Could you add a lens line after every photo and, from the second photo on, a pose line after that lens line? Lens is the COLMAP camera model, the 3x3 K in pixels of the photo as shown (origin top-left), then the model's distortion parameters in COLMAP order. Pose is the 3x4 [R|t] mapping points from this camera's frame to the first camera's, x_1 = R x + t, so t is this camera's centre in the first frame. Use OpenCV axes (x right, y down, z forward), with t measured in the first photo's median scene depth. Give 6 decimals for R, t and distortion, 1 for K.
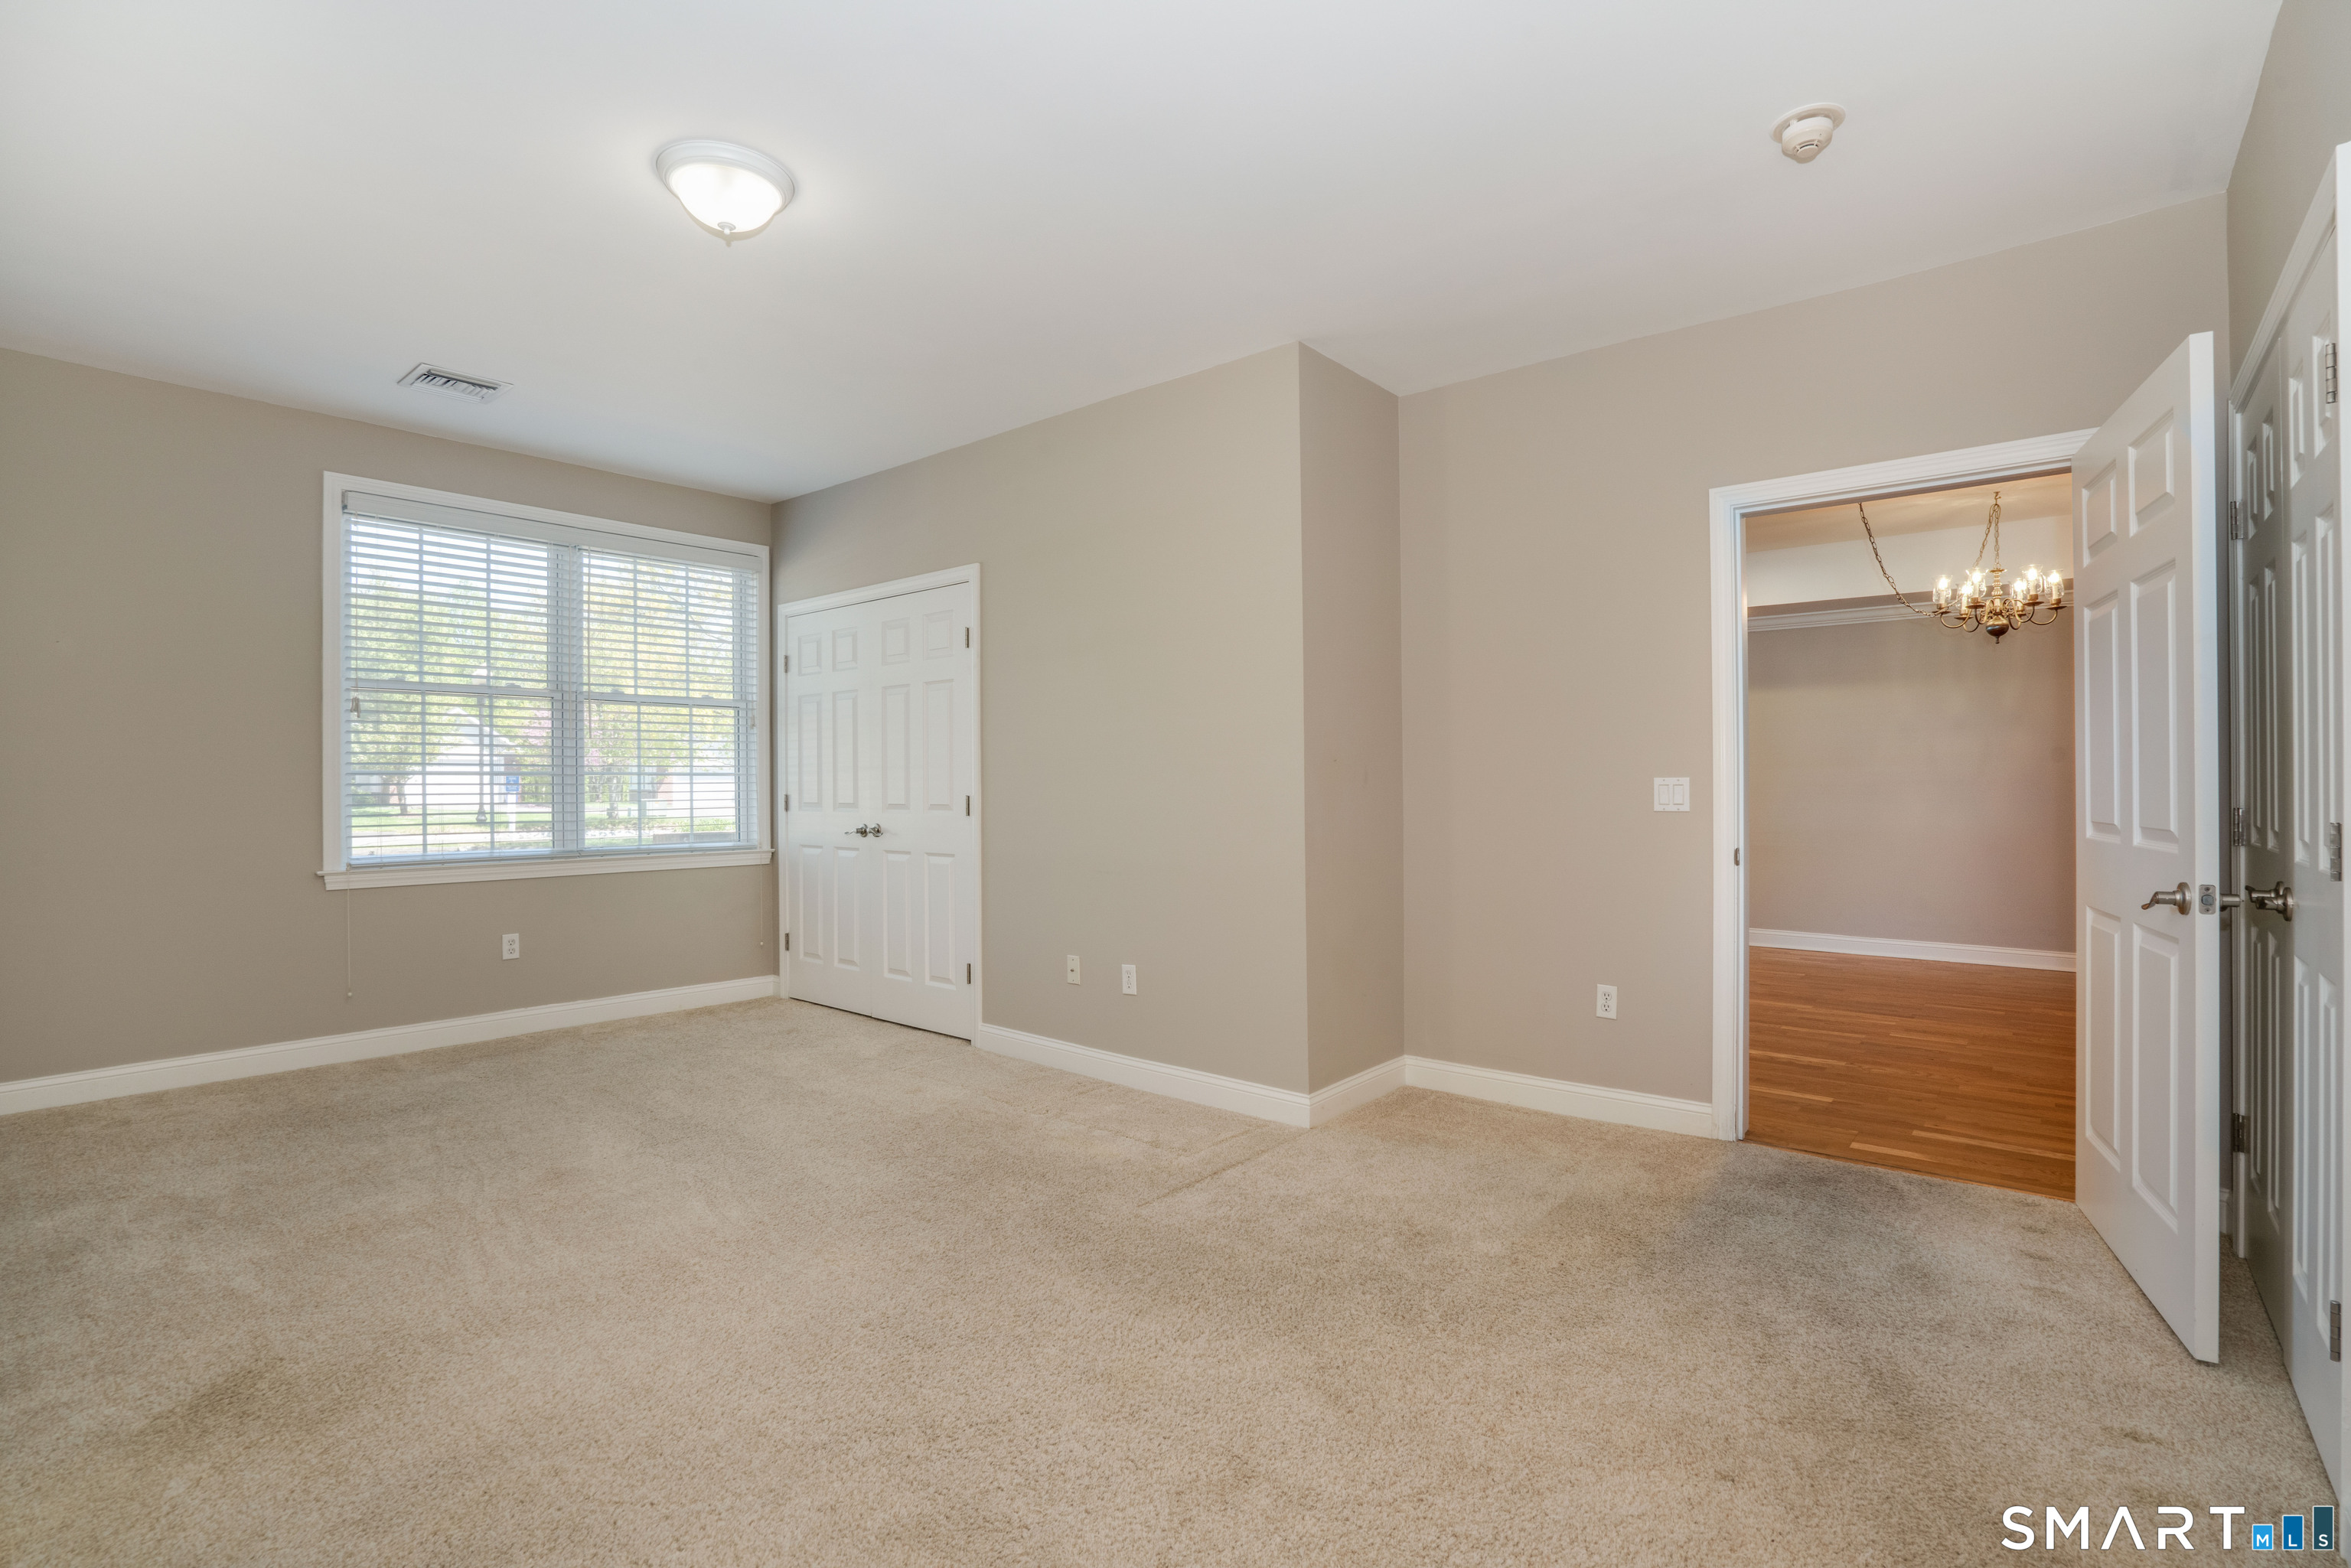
lens RADIAL K [[1086.2, 0, 1173.0], [0, 1086.2, 789.1], [0, 0, 1]] dist [-0.034219, 0.004020]
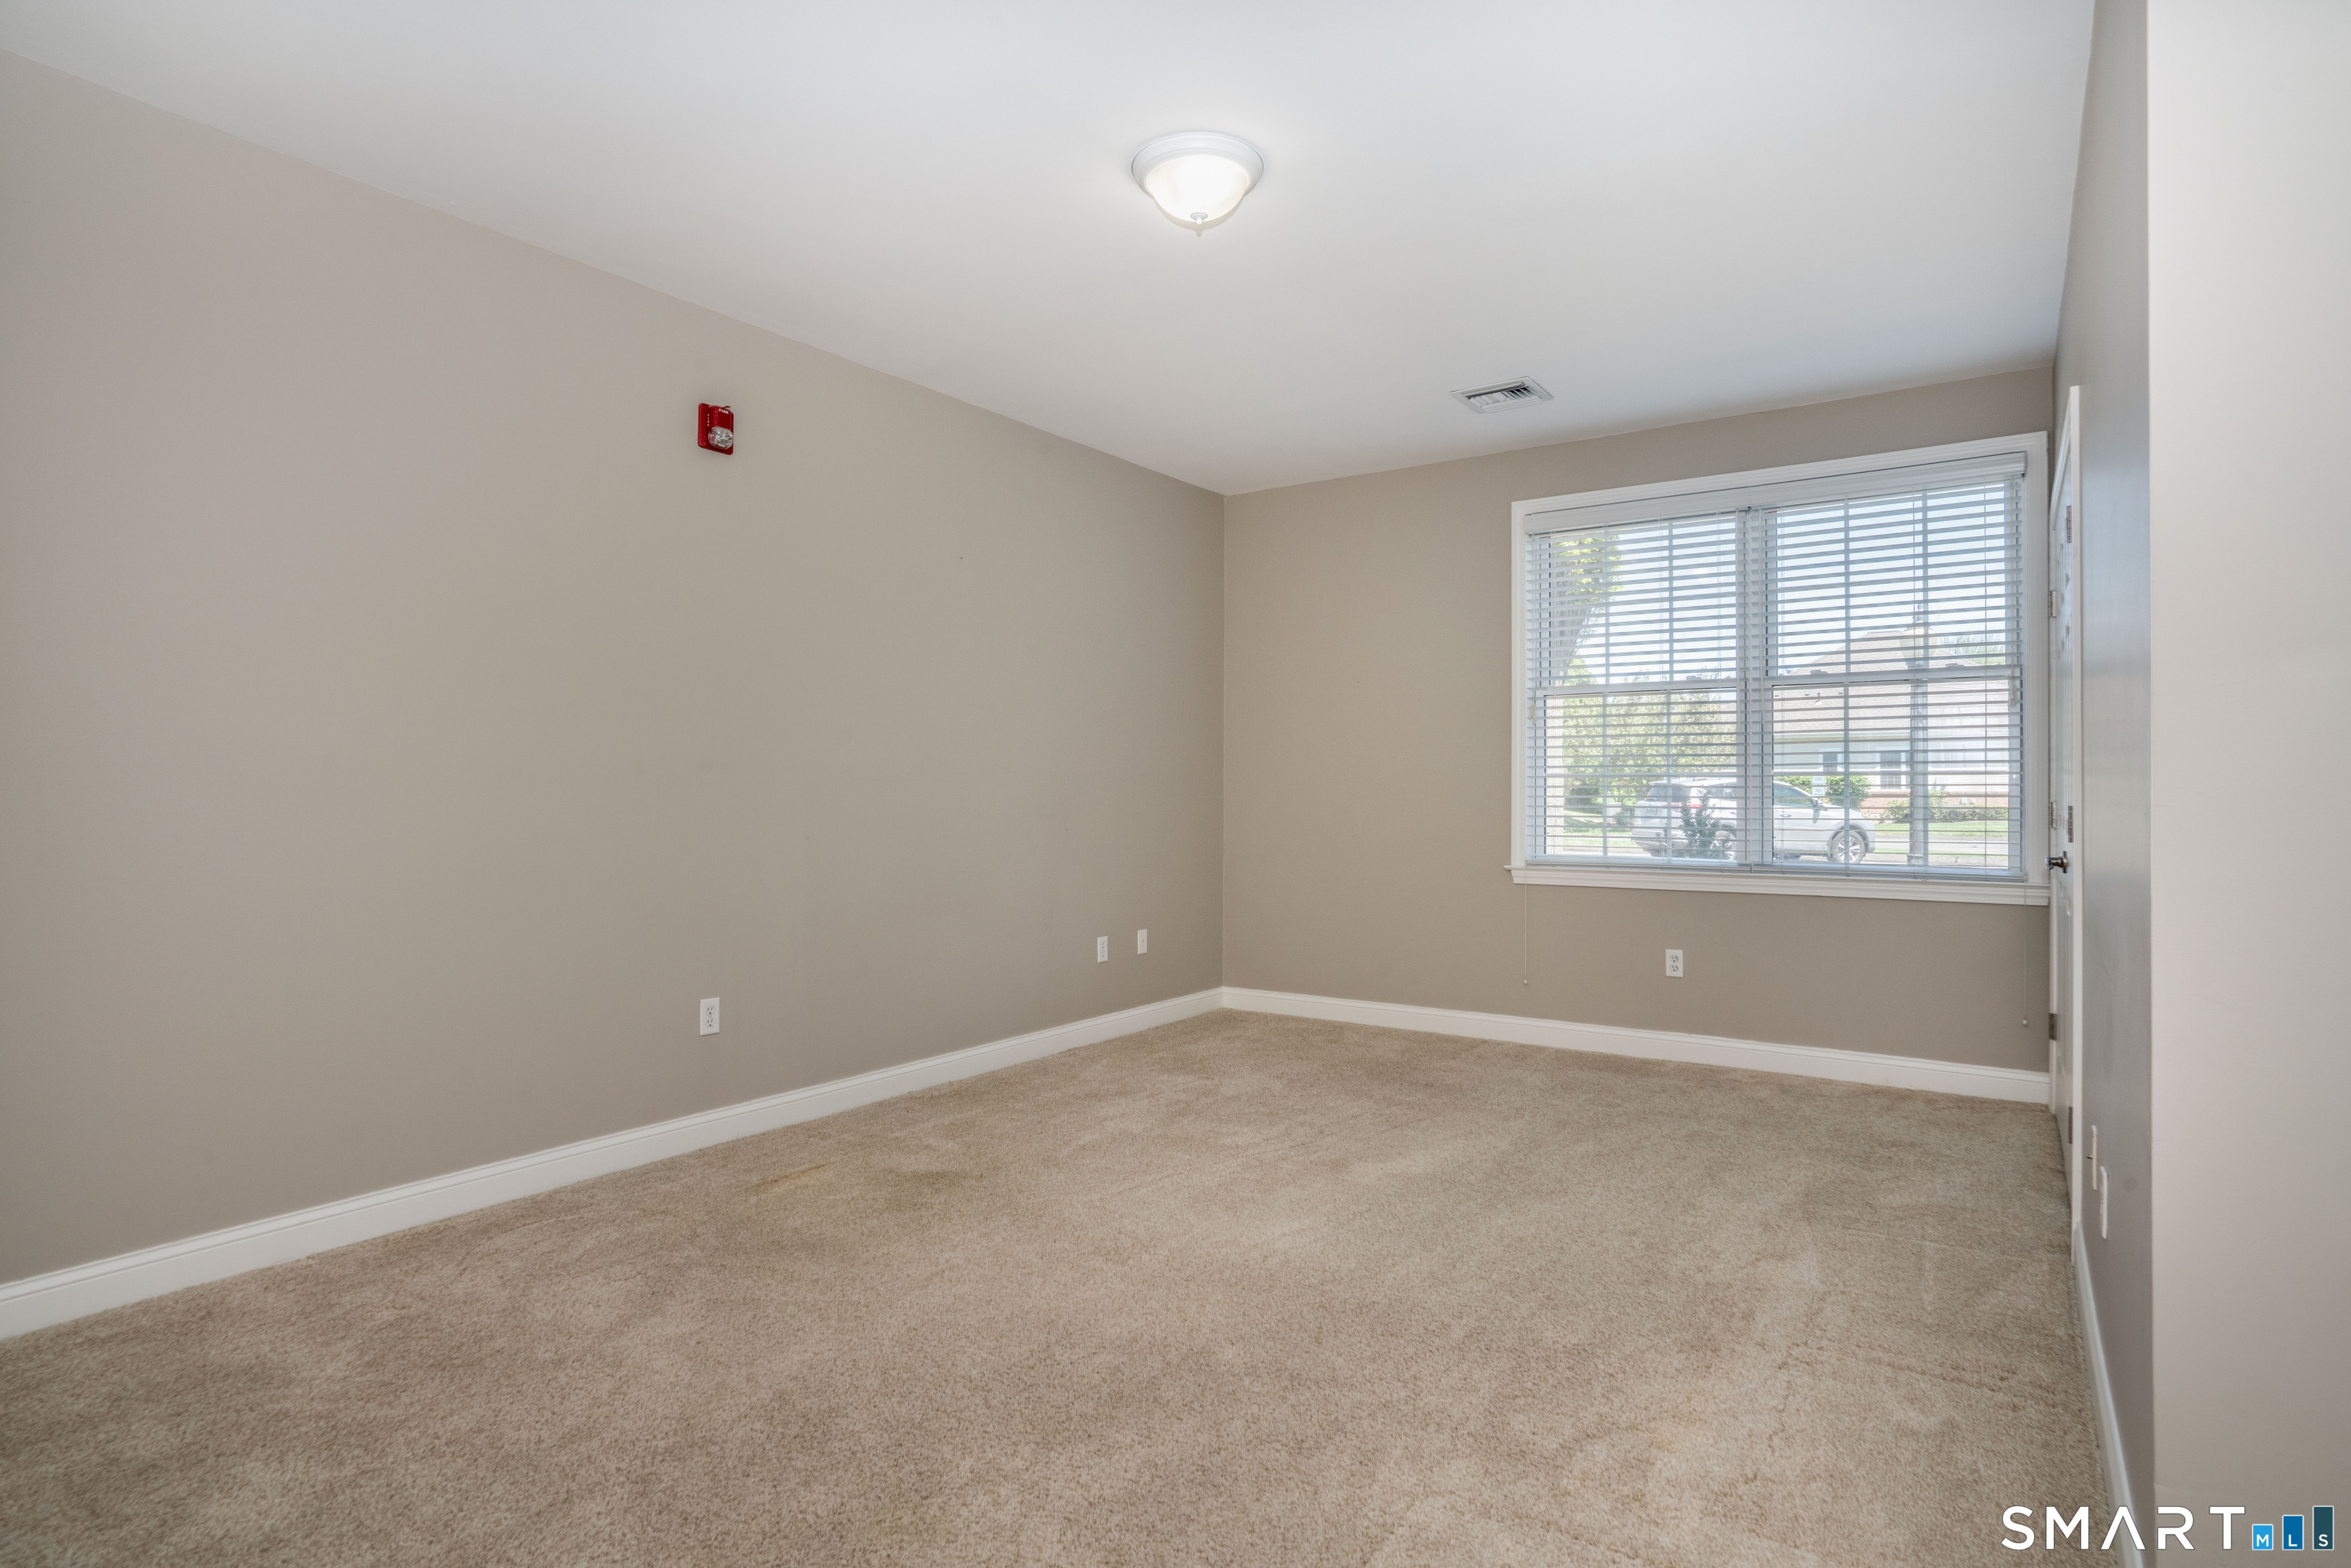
lens RADIAL K [[1241.3, 0, 1175.1], [0, 1241.3, 771.9], [0, 0, 1]] dist [-0.021206, -0.000194]
pose [[0.098614, -0.010042, -0.995075, 0.433226], [-0.003832, 0.999938, -0.010471, -0.004797], [0.995118, 0.004845, 0.098569, 0.515889]]
